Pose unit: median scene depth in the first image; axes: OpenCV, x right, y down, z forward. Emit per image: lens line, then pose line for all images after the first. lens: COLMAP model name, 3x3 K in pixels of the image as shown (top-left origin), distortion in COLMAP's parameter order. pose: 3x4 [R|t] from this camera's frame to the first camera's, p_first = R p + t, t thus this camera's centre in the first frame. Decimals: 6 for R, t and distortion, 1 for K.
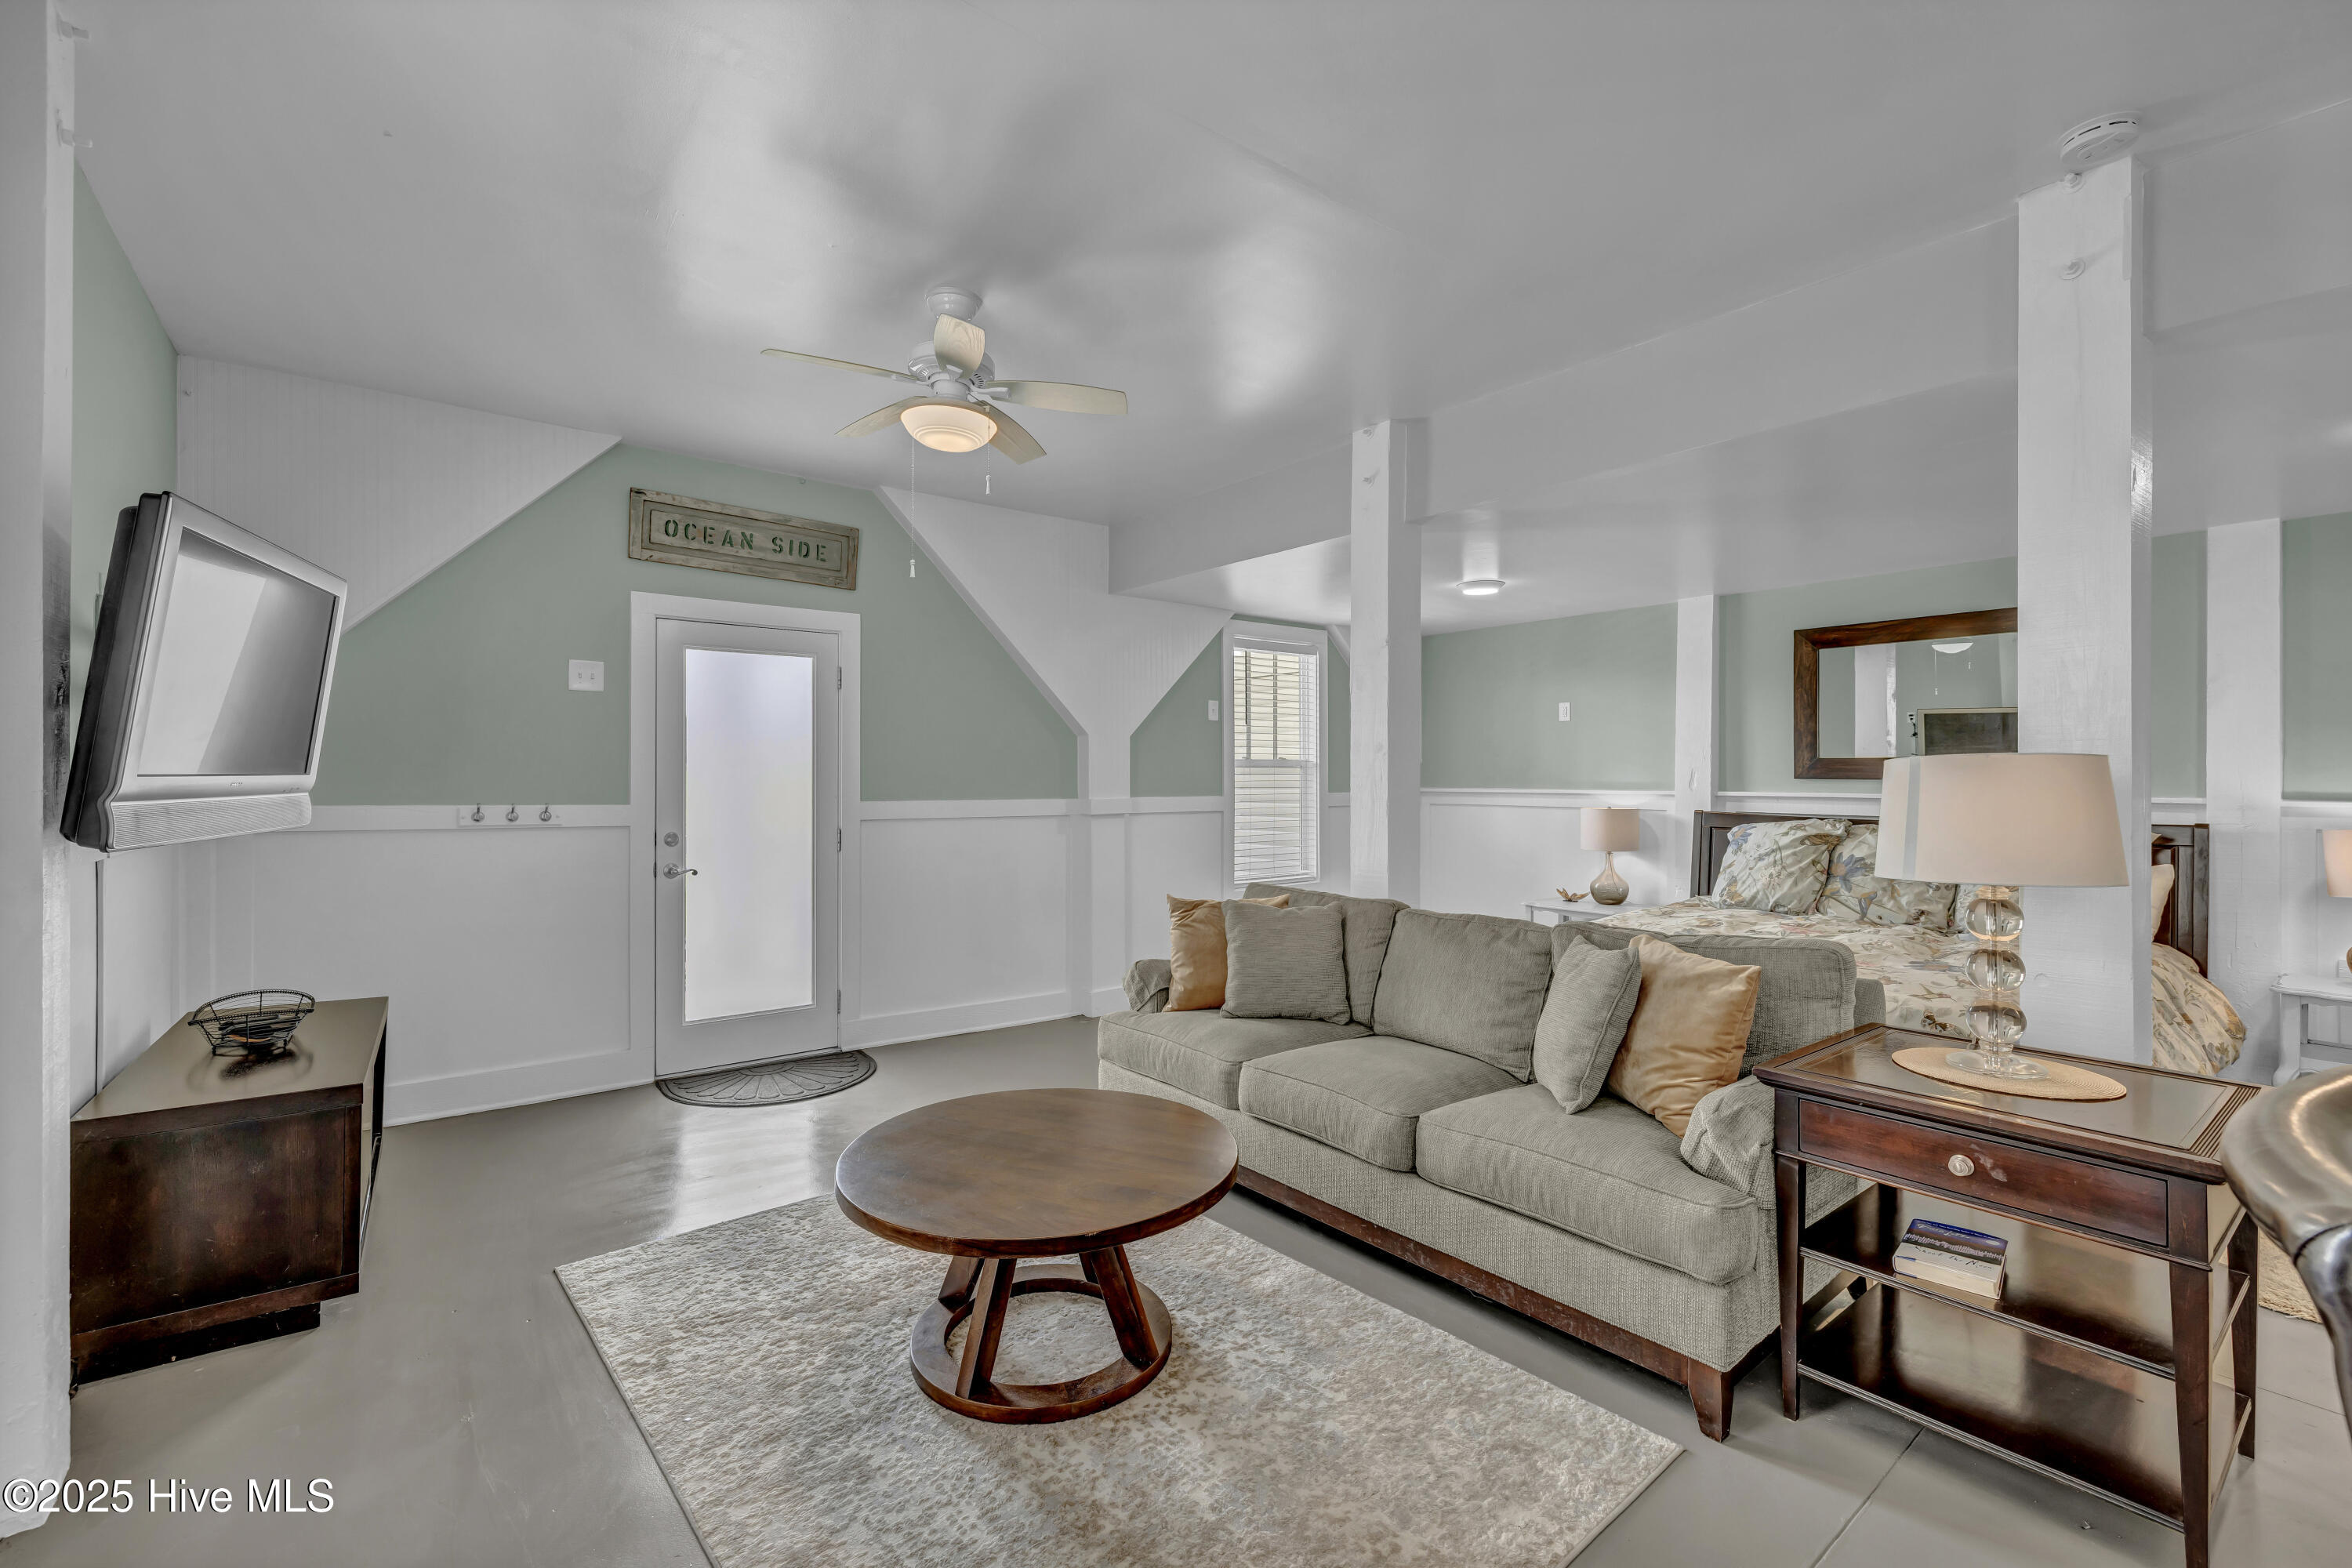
lens RADIAL K [[1026.6, 0, 1165.5], [0, 1026.6, 779.3], [0, 0, 1]] dist [0.000326, 0.000159]
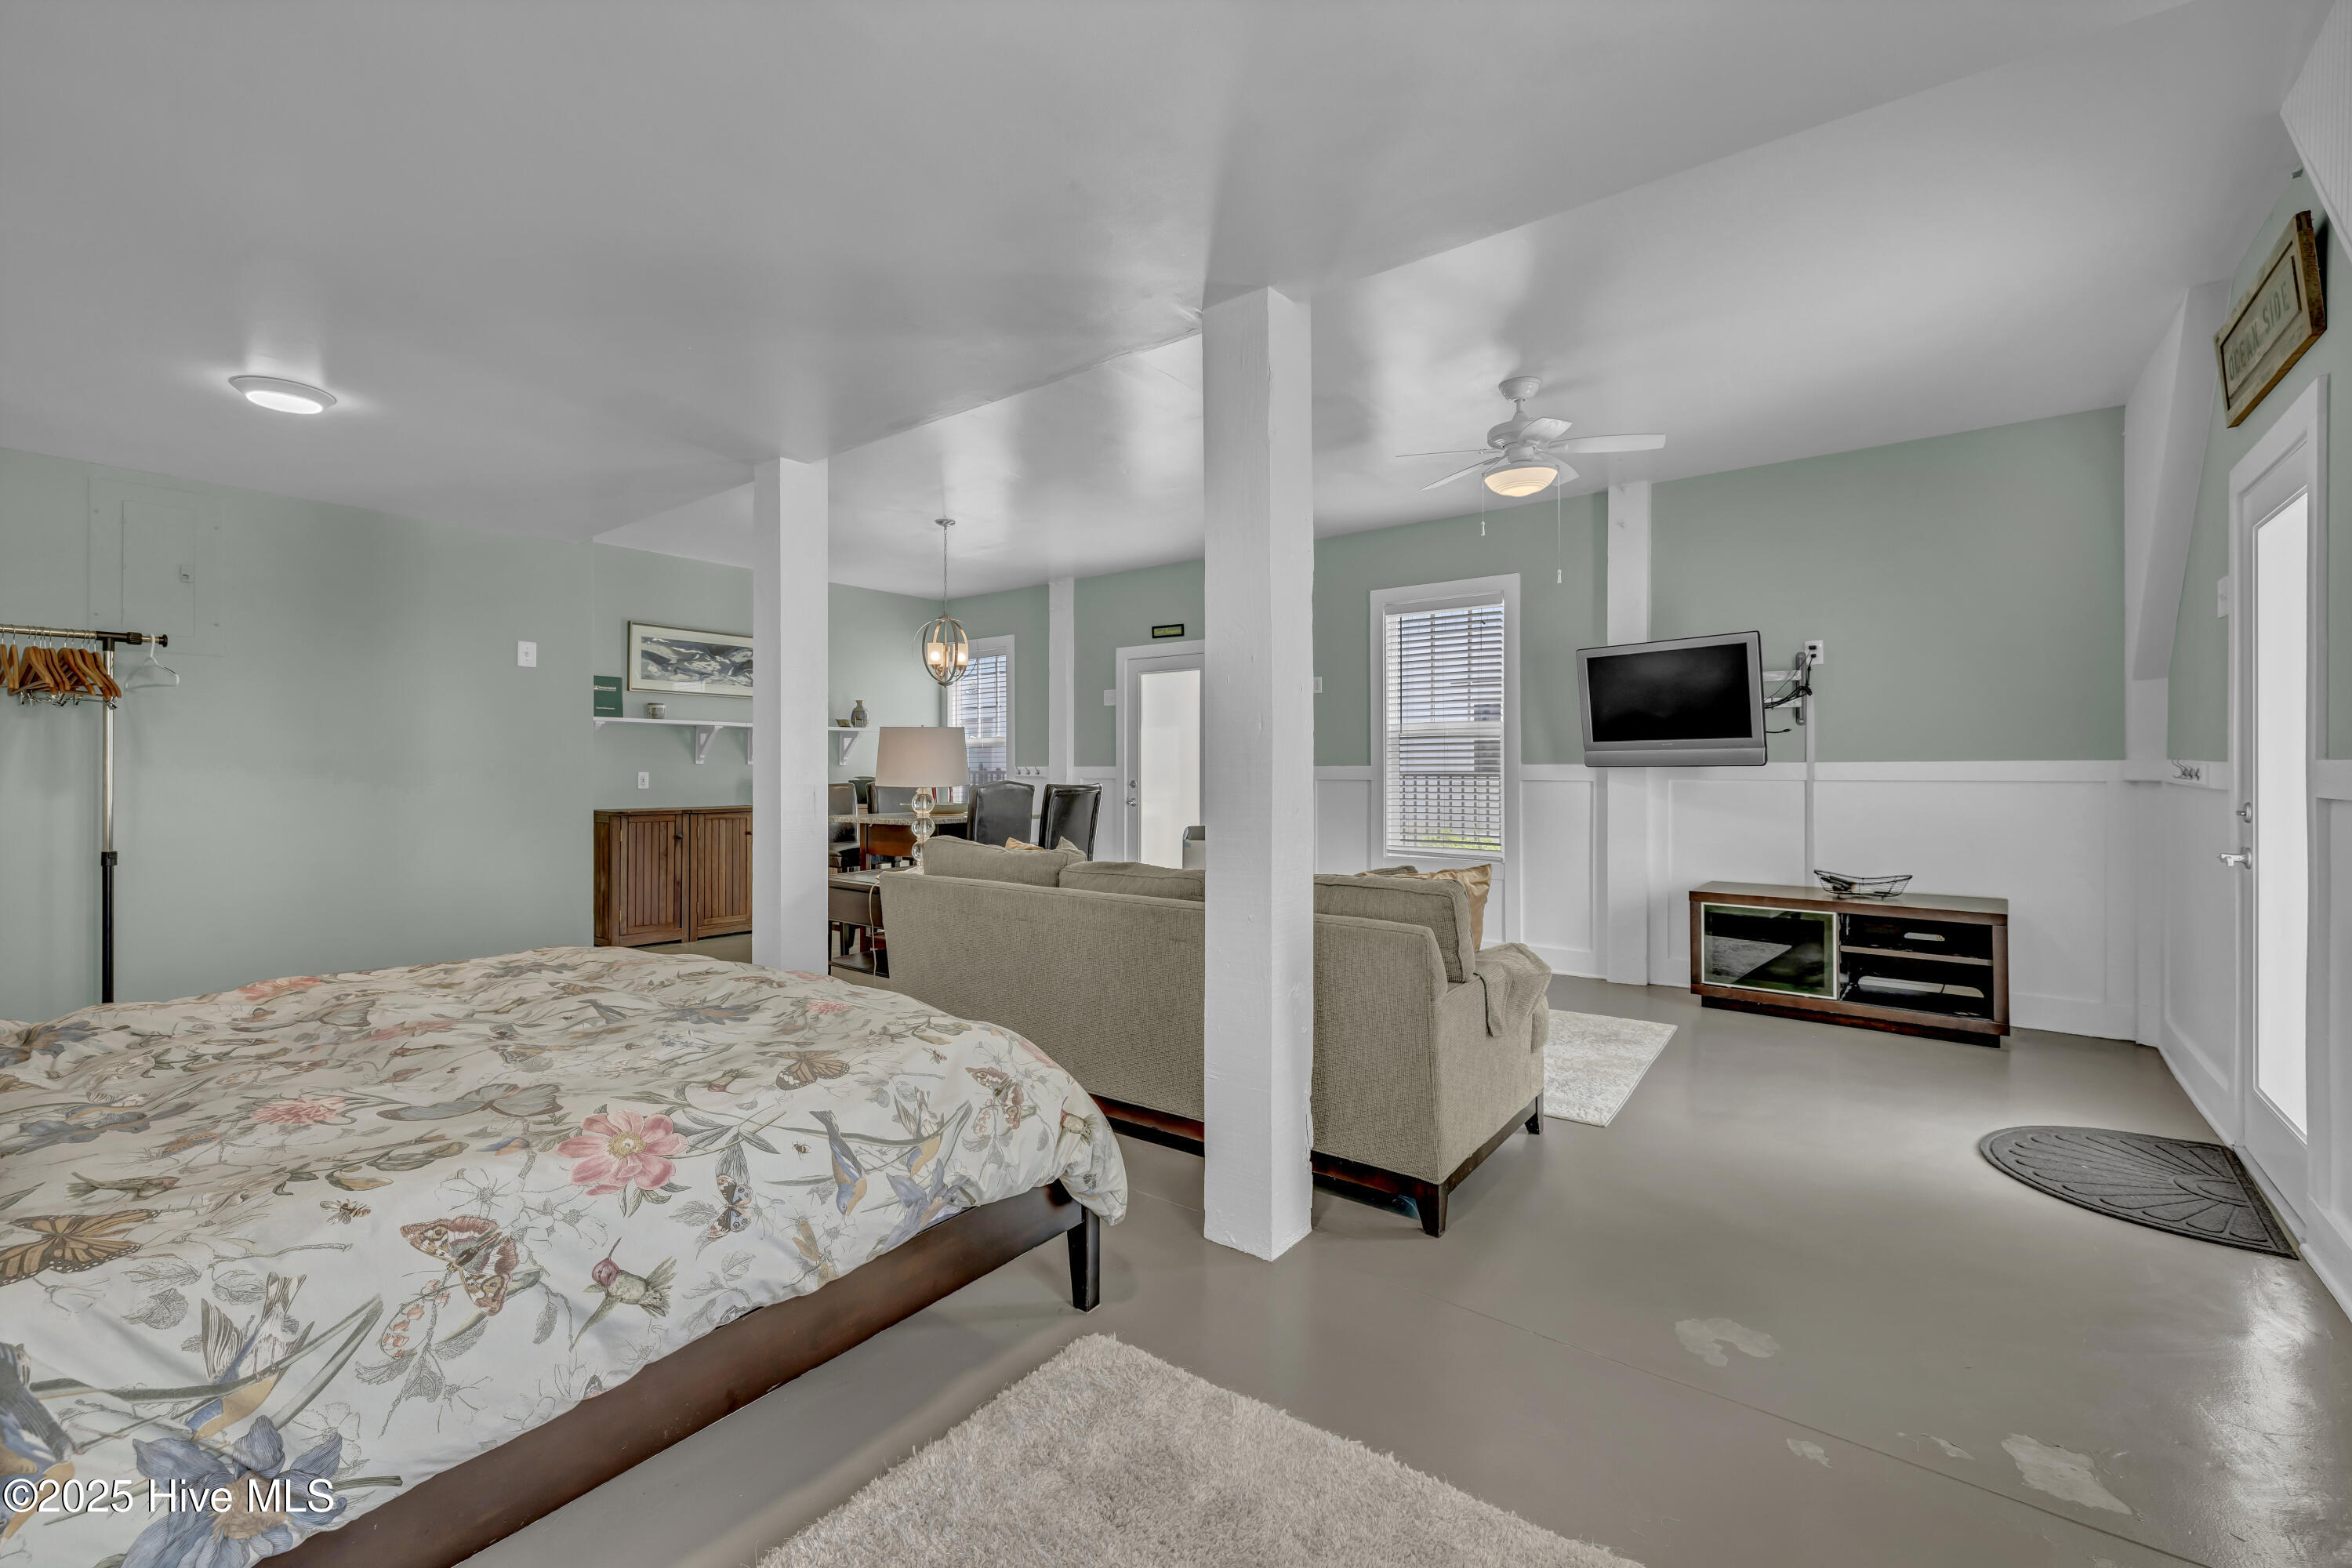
lens RADIAL K [[1026.6, 0, 1174.2], [0, 1026.6, 766.4], [0, 0, 1]] dist [0.000326, 0.000159]
pose [[-0.972853, 0.002756, -0.231408, 0.386012], [0.000762, 0.999962, 0.008704, 0.017540], [0.231423, 0.008291, -0.972818, 1.499857]]
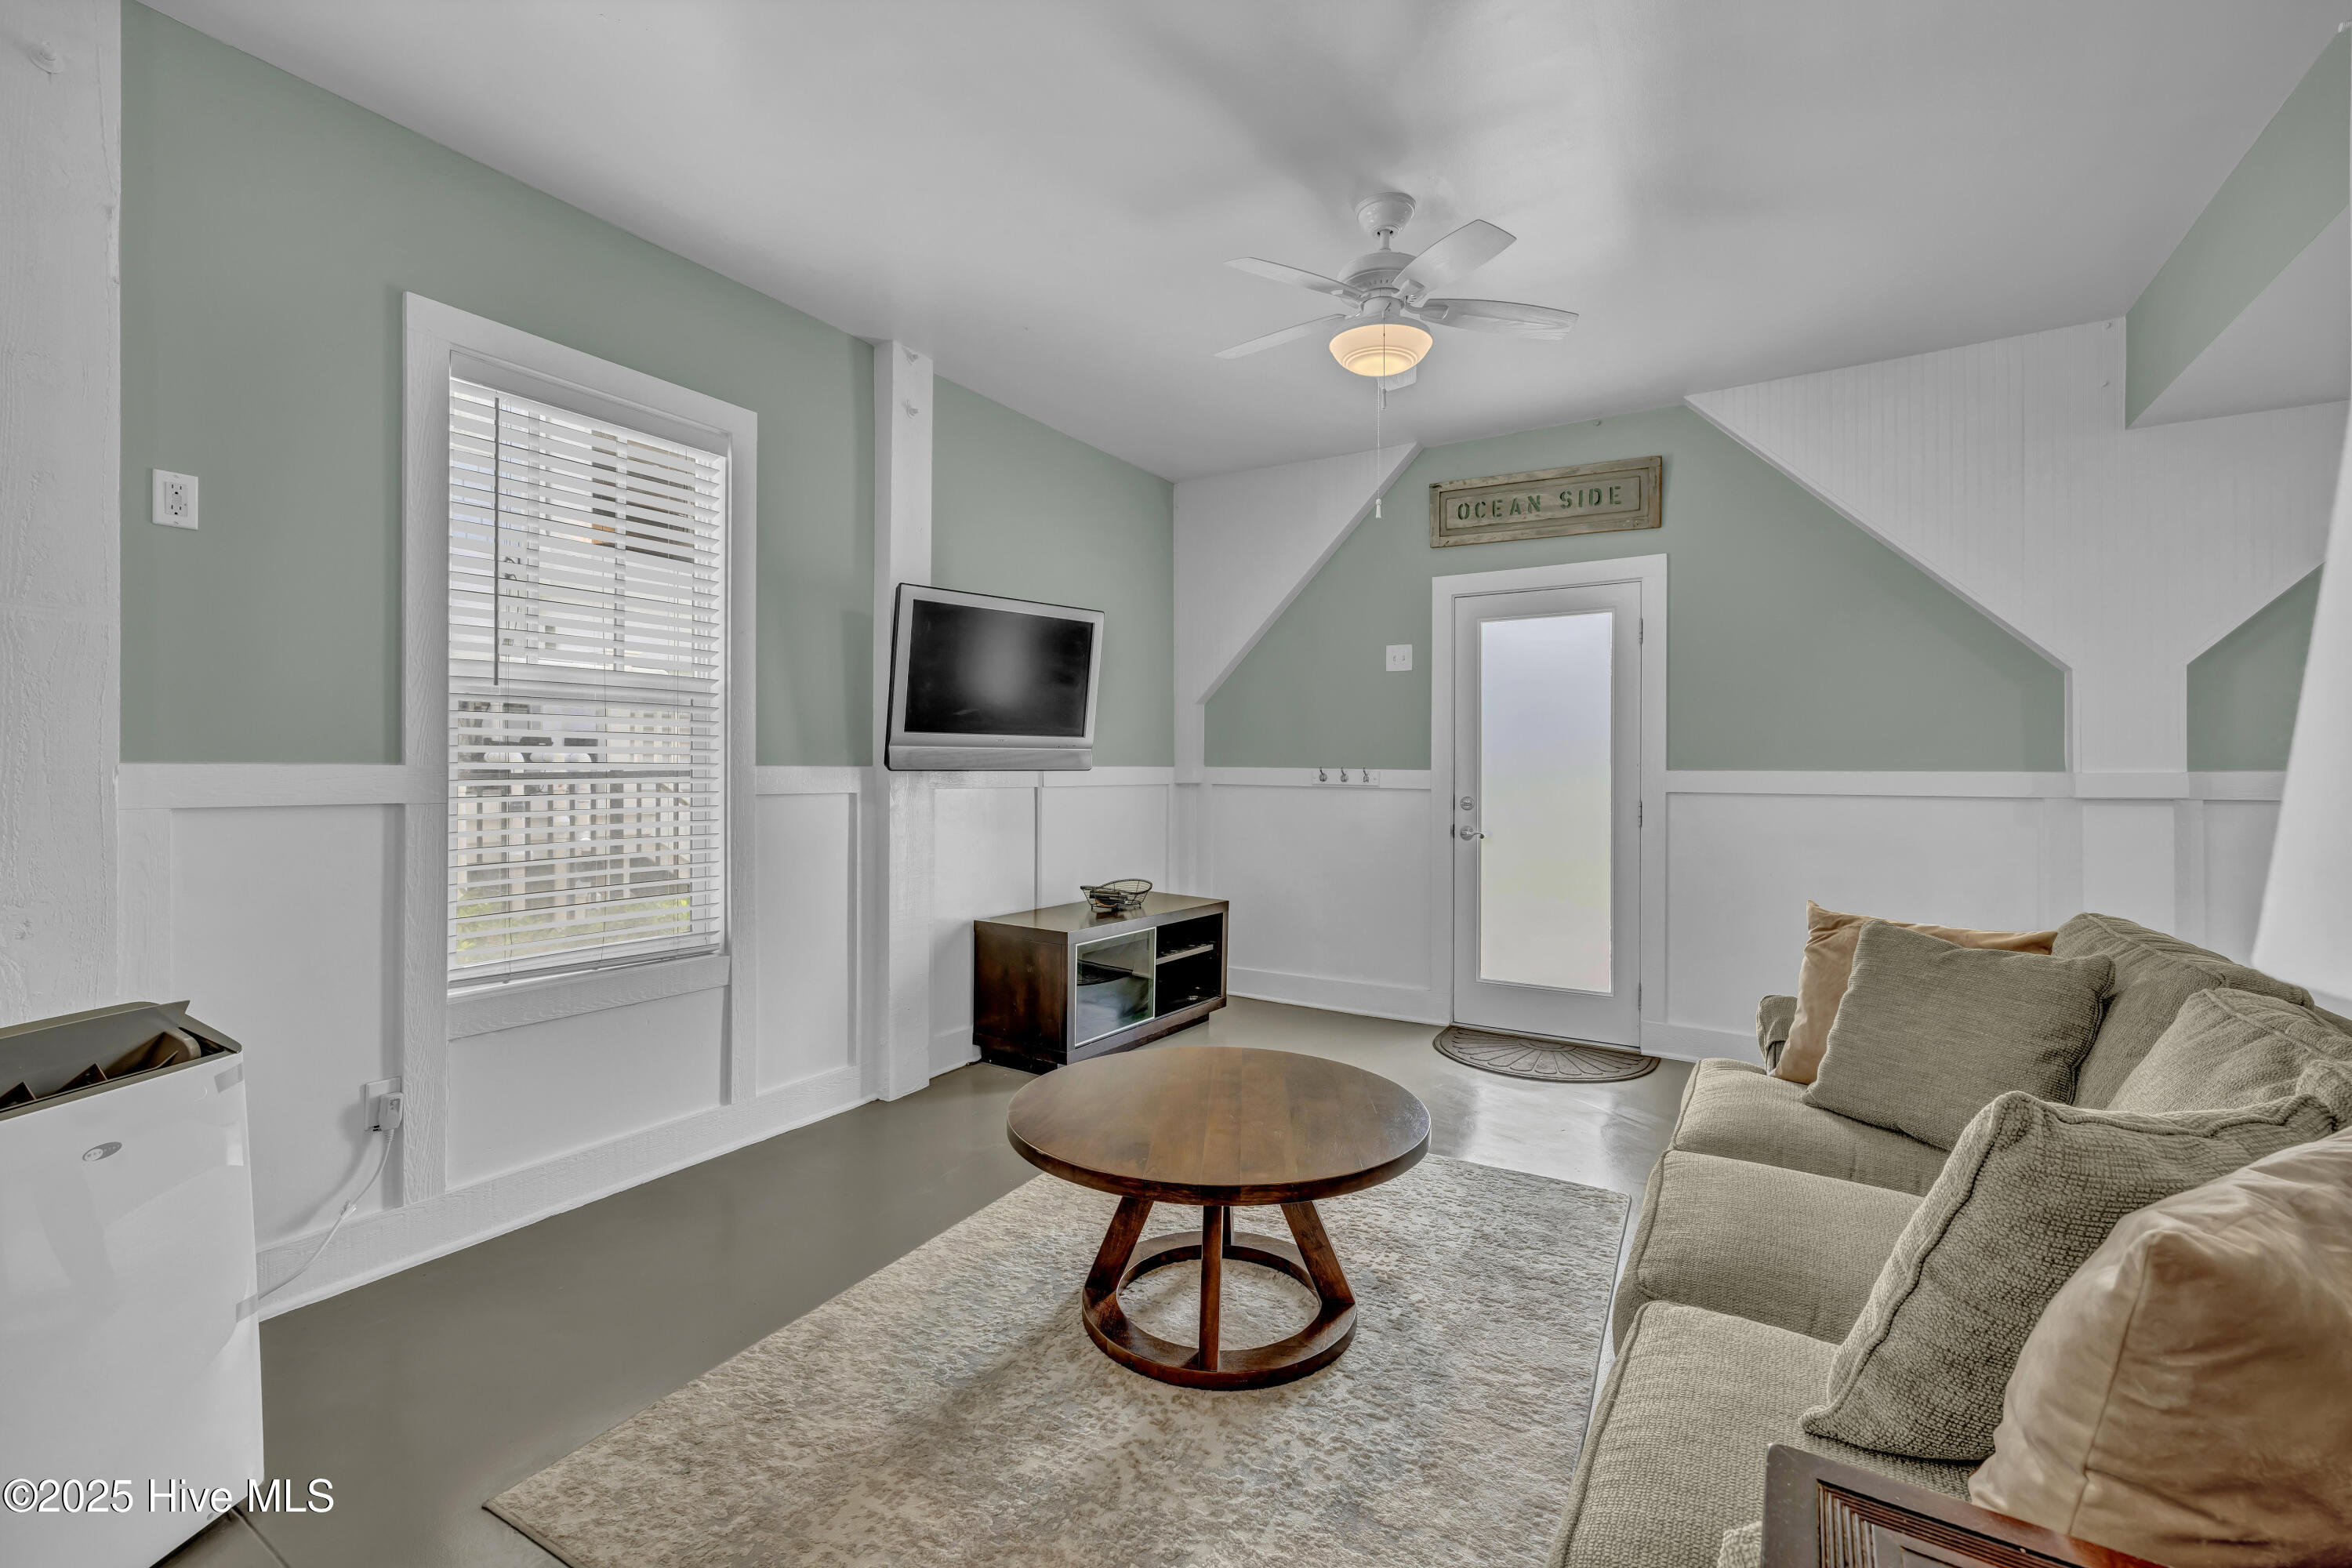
lens RADIAL K [[1026.6, 0, 1164.8], [0, 1026.6, 775.1], [0, 0, 1]] dist [0.000326, 0.000159]
pose [[0.324722, 0.001176, -0.945809, 0.420625], [-0.006650, 0.999977, -0.001040, 0.032126], [0.945786, 0.006627, 0.324723, 0.356468]]
